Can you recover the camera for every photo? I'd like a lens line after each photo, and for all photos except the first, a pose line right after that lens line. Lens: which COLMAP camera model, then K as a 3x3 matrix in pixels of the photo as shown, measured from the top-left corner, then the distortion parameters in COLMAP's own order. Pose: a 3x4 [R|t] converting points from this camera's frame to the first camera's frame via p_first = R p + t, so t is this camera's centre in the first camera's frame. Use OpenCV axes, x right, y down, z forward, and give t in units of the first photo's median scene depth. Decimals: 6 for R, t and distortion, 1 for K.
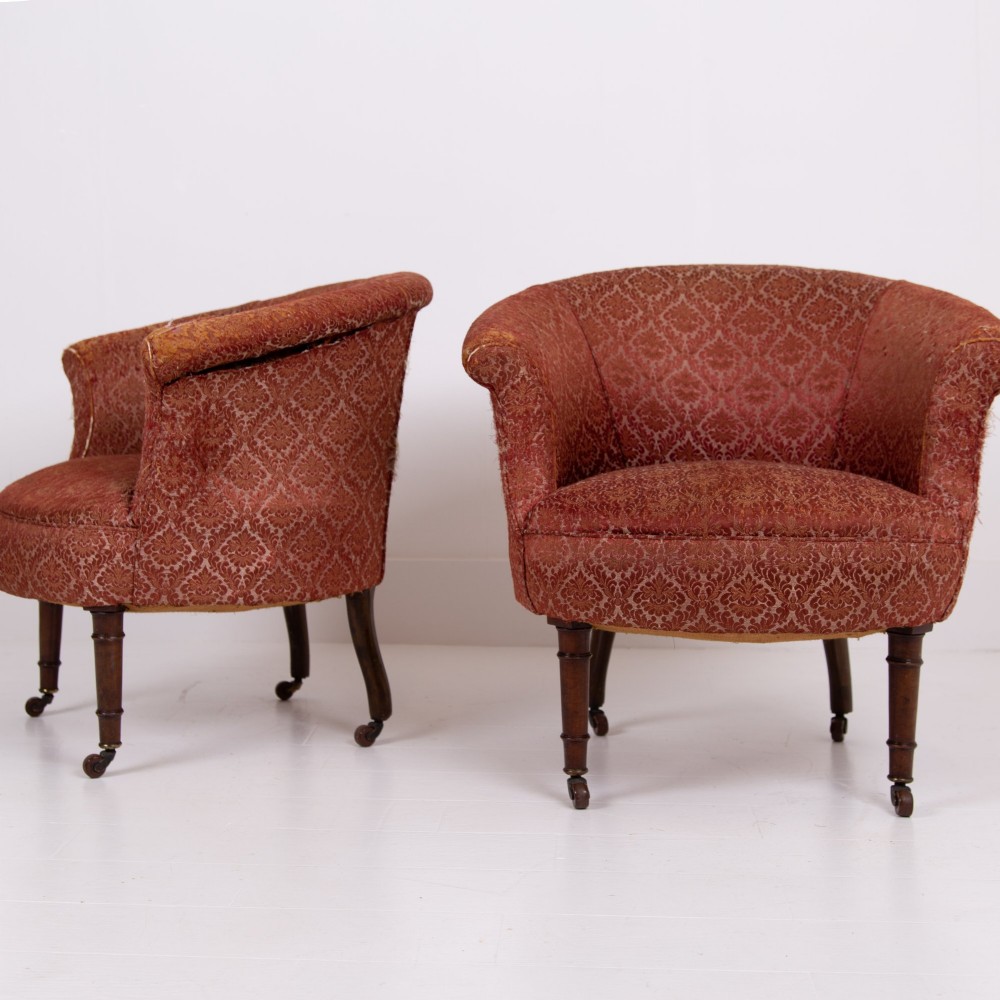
lens RADIAL K [[1677.1, 0, 417.6], [0, 1677.1, 315.2], [0, 0, 1]] dist [-0.016551, -0.003245]
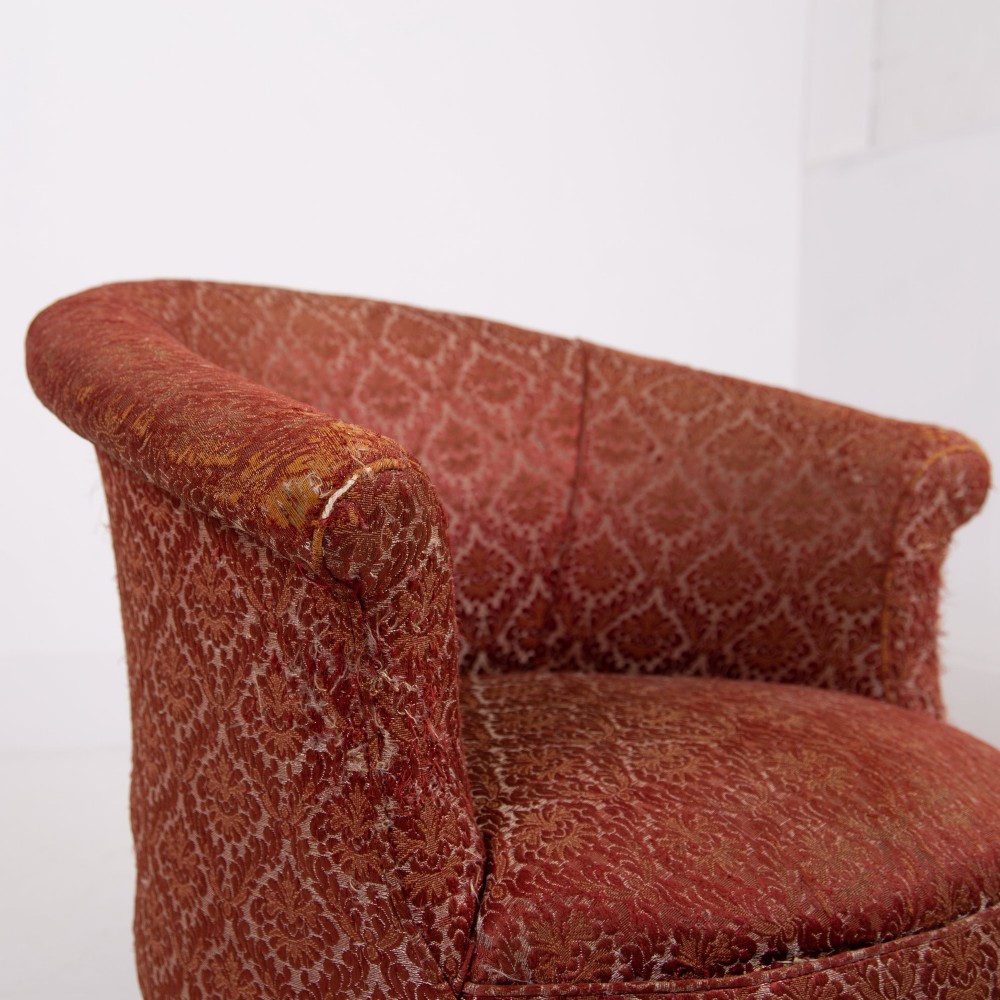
lens RADIAL K [[1262.0, 0, 361.5], [0, 1262.0, 498.5], [0, 0, 1]] dist [0.004842, -0.033040]
pose [[0.641936, -0.038140, 0.765809, -0.150472], [-0.042042, 0.995509, 0.084822, 0.002988], [-0.765605, -0.086646, 0.637450, 0.840620]]
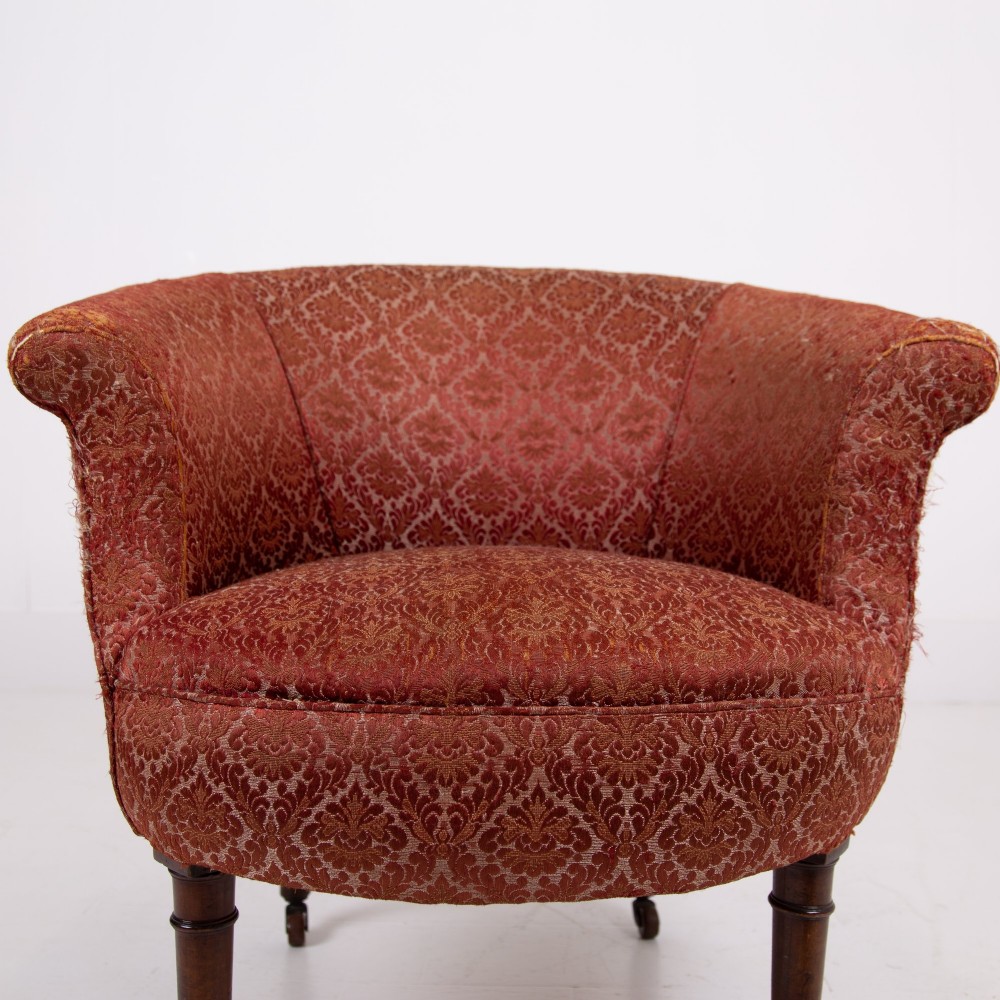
lens RADIAL K [[1126.6, 0, 507.8], [0, 1126.6, 496.3], [0, 0, 1]] dist [-0.018725, 0.016251]
pose [[0.979686, 0.003420, 0.200507, 0.111804], [-0.014979, 0.998309, 0.056164, 0.047803], [-0.199975, -0.058026, 0.978081, 0.622462]]
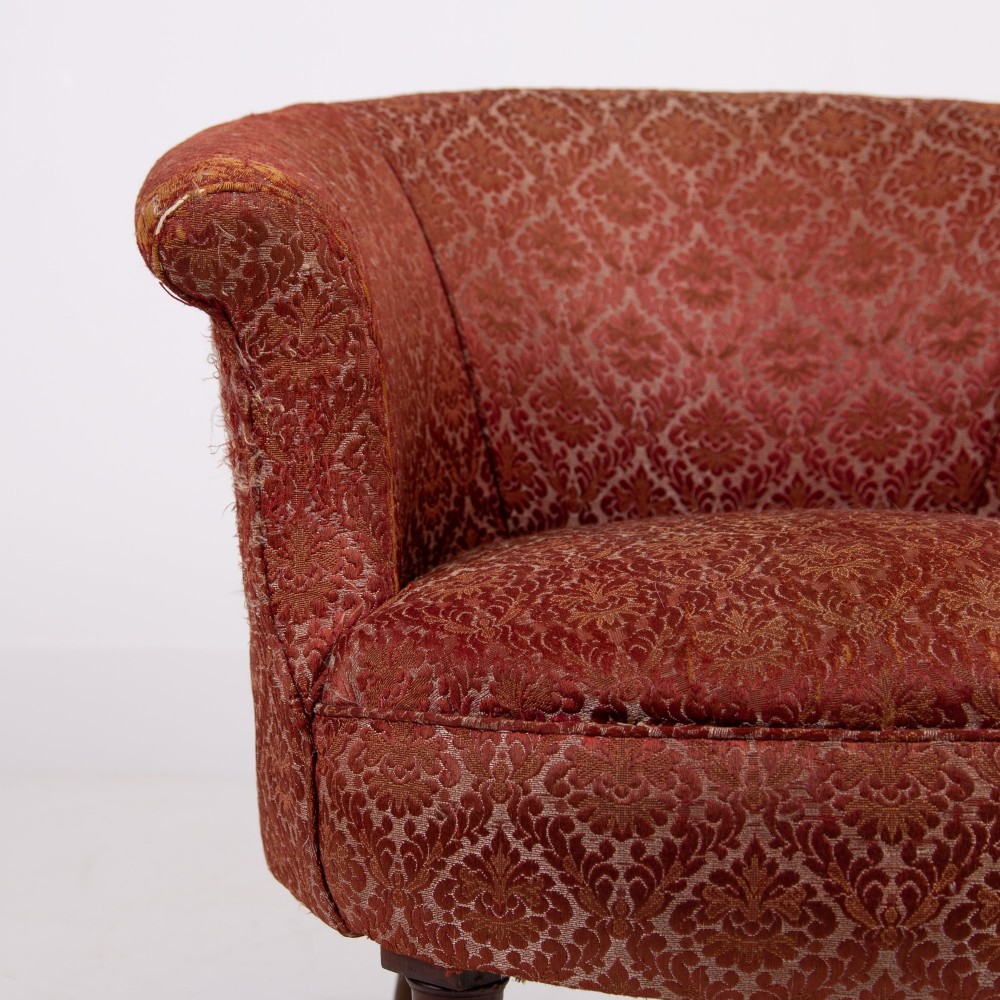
lens RADIAL K [[1878.7, 0, 360.9], [0, 1878.7, 460.8], [0, 0, 1]] dist [0.006936, -0.023173]
pose [[0.983549, -0.000391, 0.180640, 0.000680], [-0.008781, 0.998712, 0.049967, 0.055200], [-0.180427, -0.050731, 0.982279, 0.597372]]
